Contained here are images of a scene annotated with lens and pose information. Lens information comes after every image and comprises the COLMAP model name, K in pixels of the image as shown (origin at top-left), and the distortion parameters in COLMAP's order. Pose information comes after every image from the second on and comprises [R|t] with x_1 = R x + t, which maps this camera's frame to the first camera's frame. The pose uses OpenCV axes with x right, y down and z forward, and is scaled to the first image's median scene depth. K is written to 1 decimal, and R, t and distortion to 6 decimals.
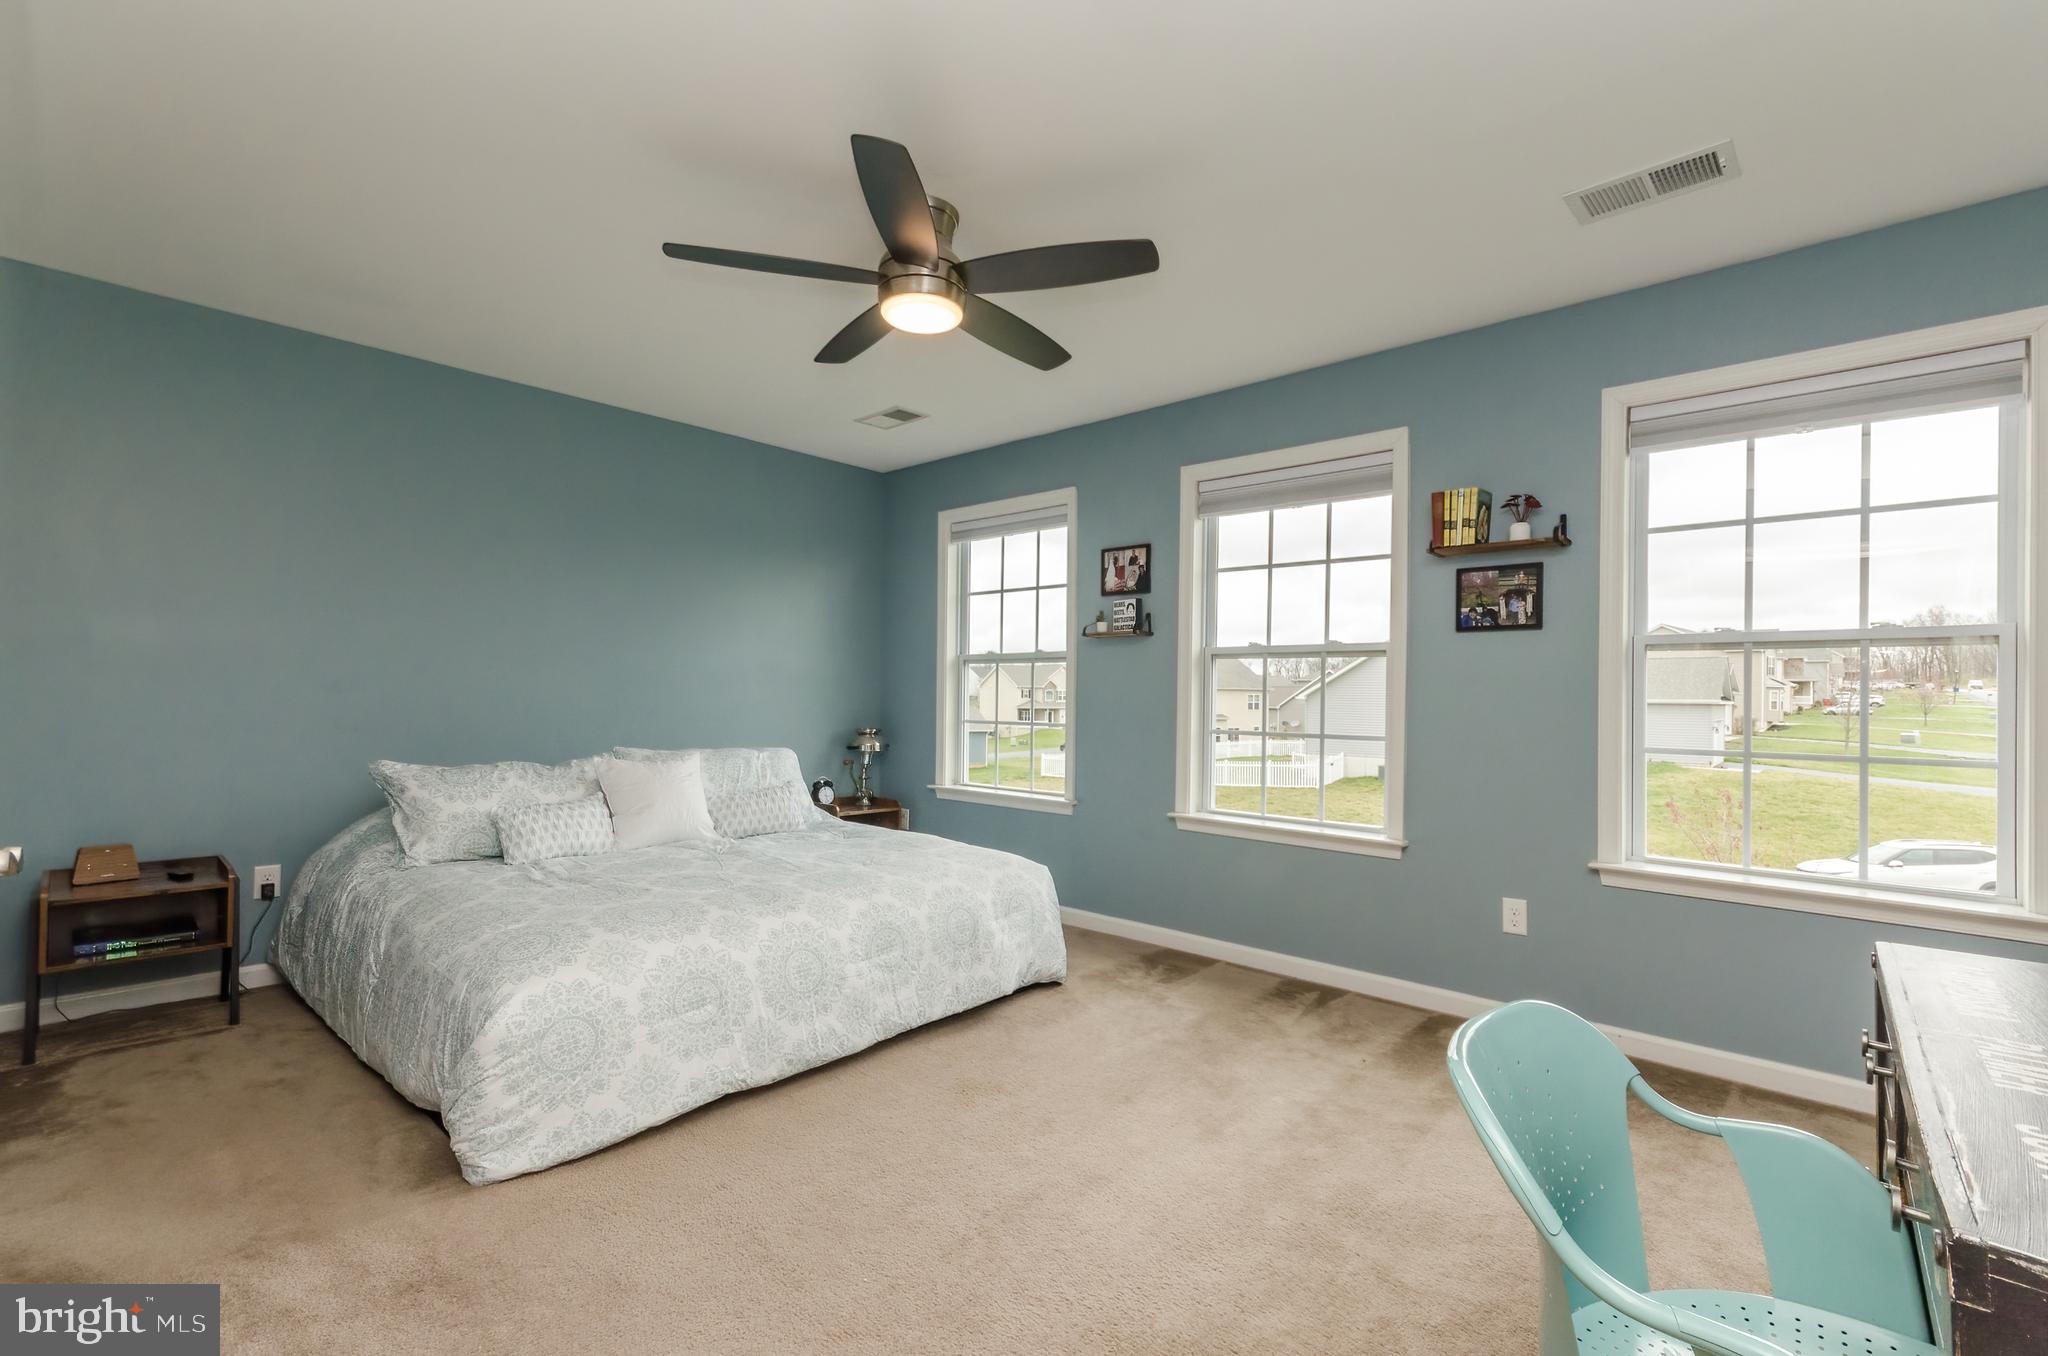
lens RADIAL K [[902.6, 0, 1060.1], [0, 902.6, 687.3], [0, 0, 1]] dist [0.002816, 0.000647]
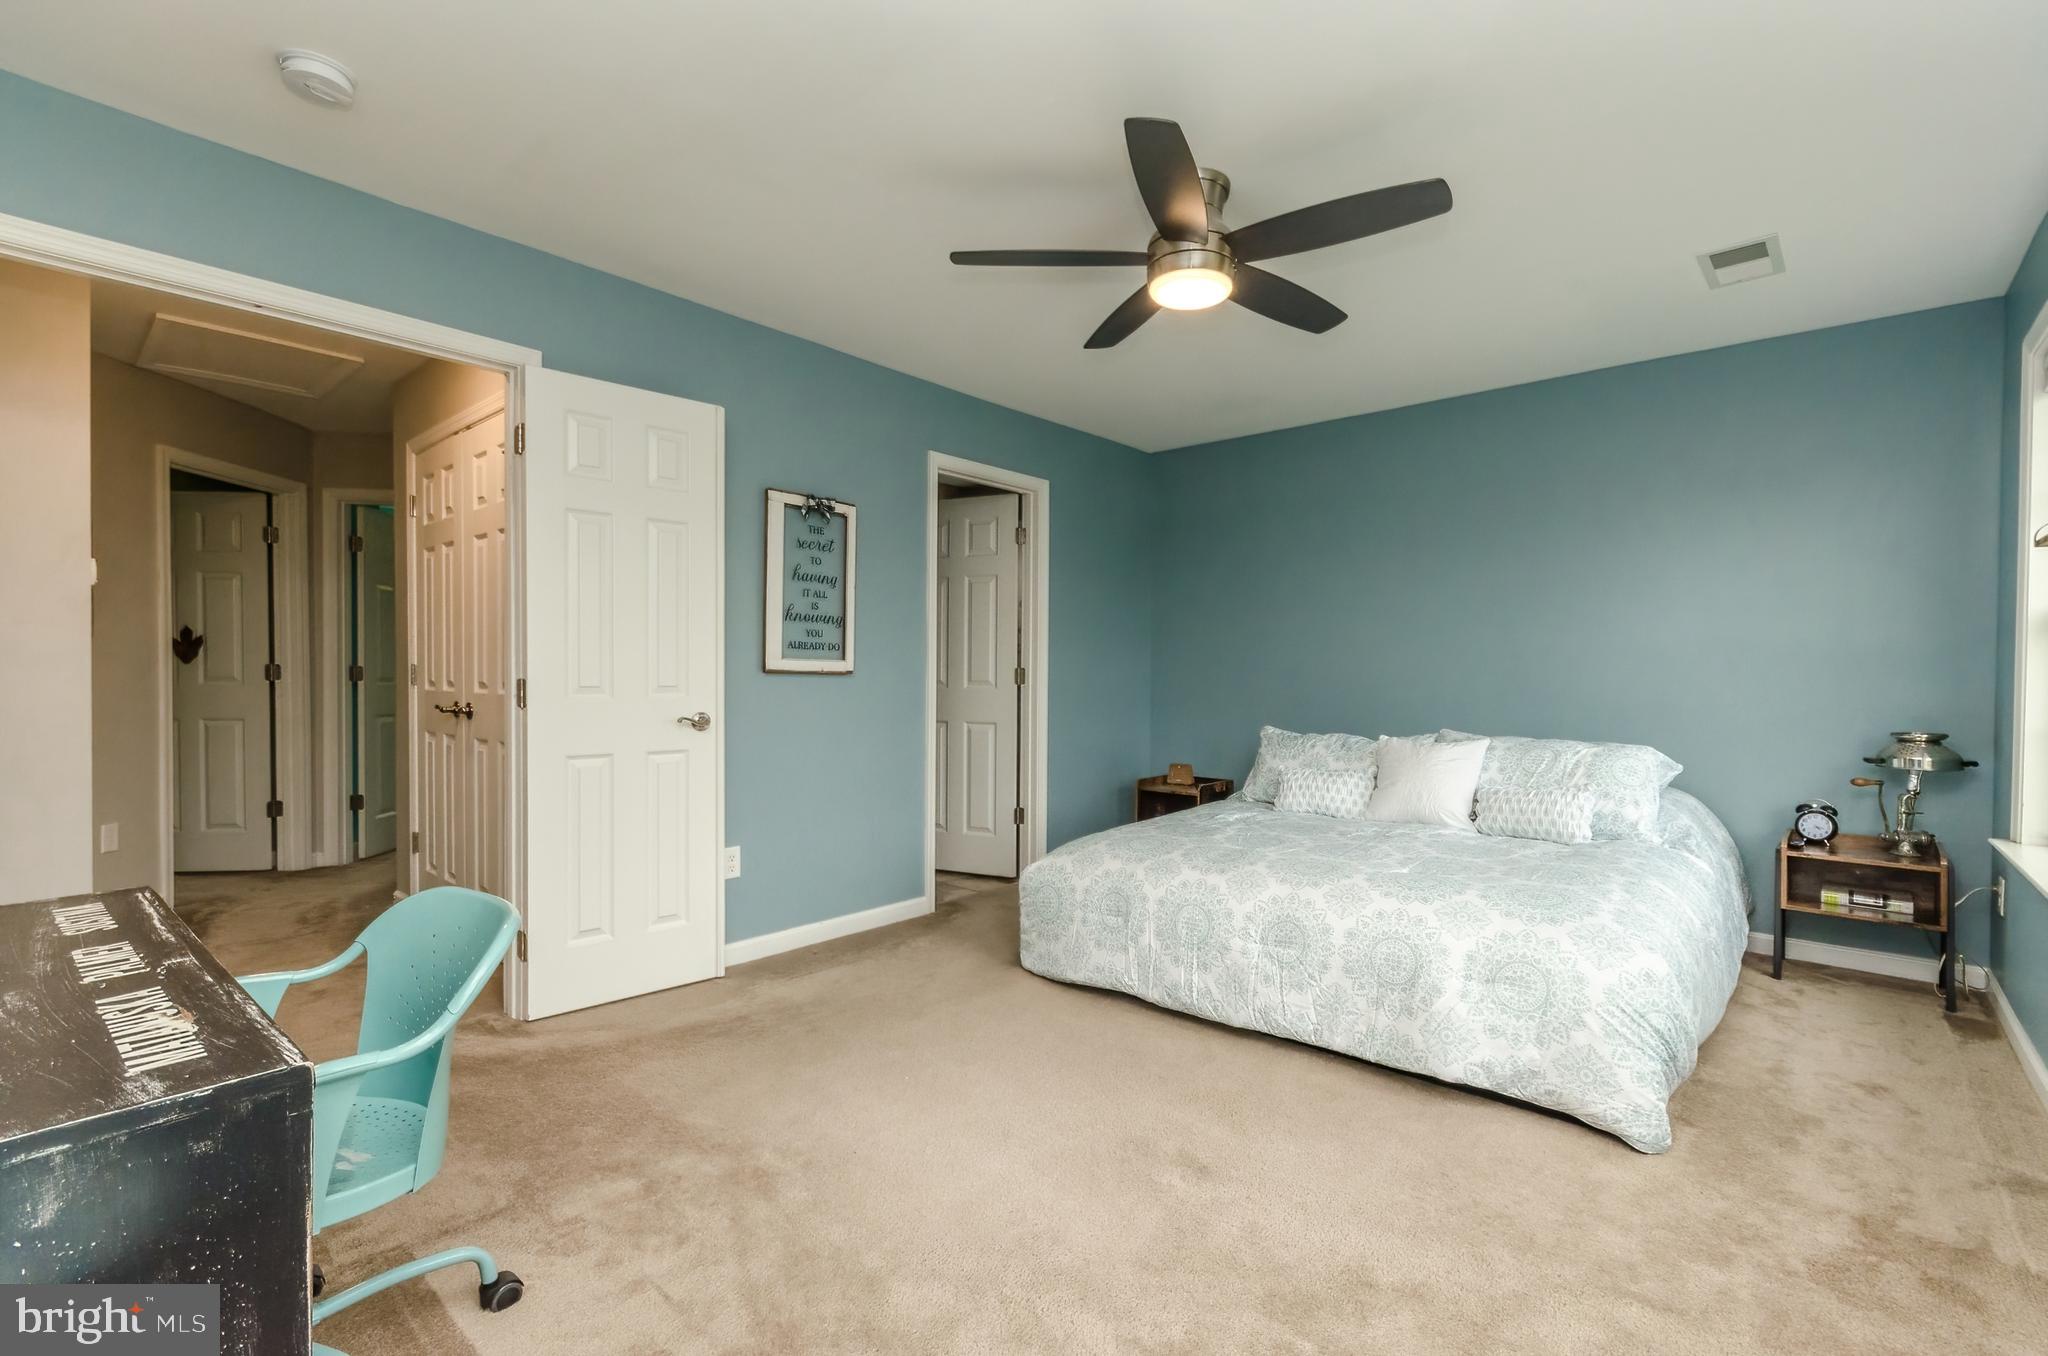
lens RADIAL K [[902.6, 0, 1036.0], [0, 902.6, 681.9], [0, 0, 1]] dist [0.002816, 0.000647]
pose [[0.001191, -0.003598, -0.999993, 0.619487], [0.005191, 0.999980, -0.003592, 0.015383], [0.999986, -0.005187, 0.001210, 0.609369]]
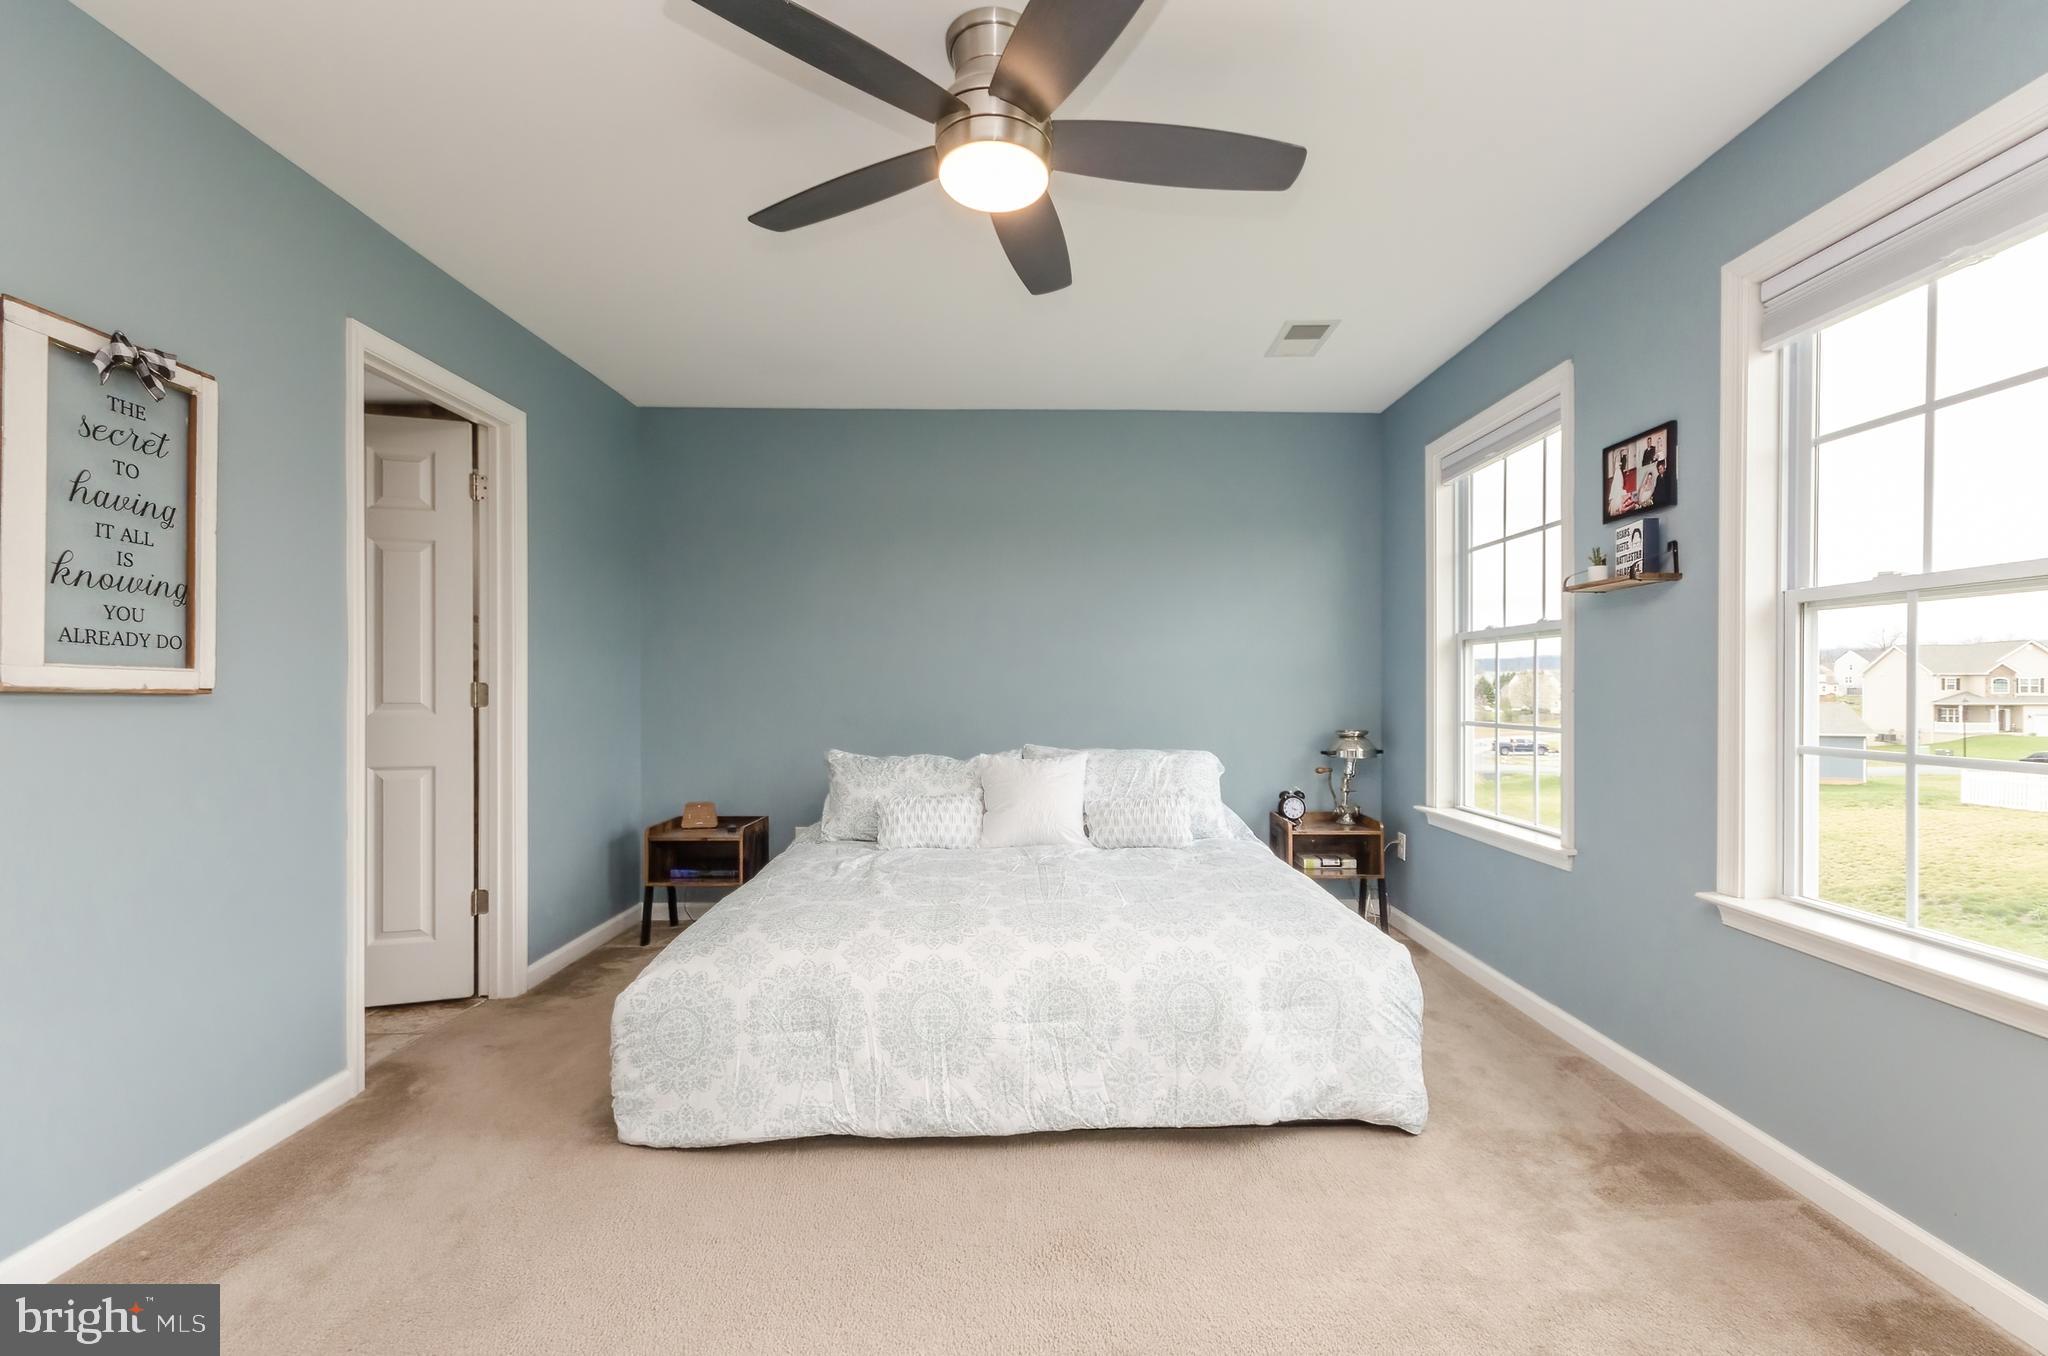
lens RADIAL K [[902.6, 0, 1052.0], [0, 902.6, 684.3], [0, 0, 1]] dist [0.002816, 0.000647]
pose [[0.676195, -0.017916, -0.736505, 0.313431], [0.018119, 0.999806, -0.007686, 0.008726], [0.736500, -0.008147, 0.676388, 0.386101]]
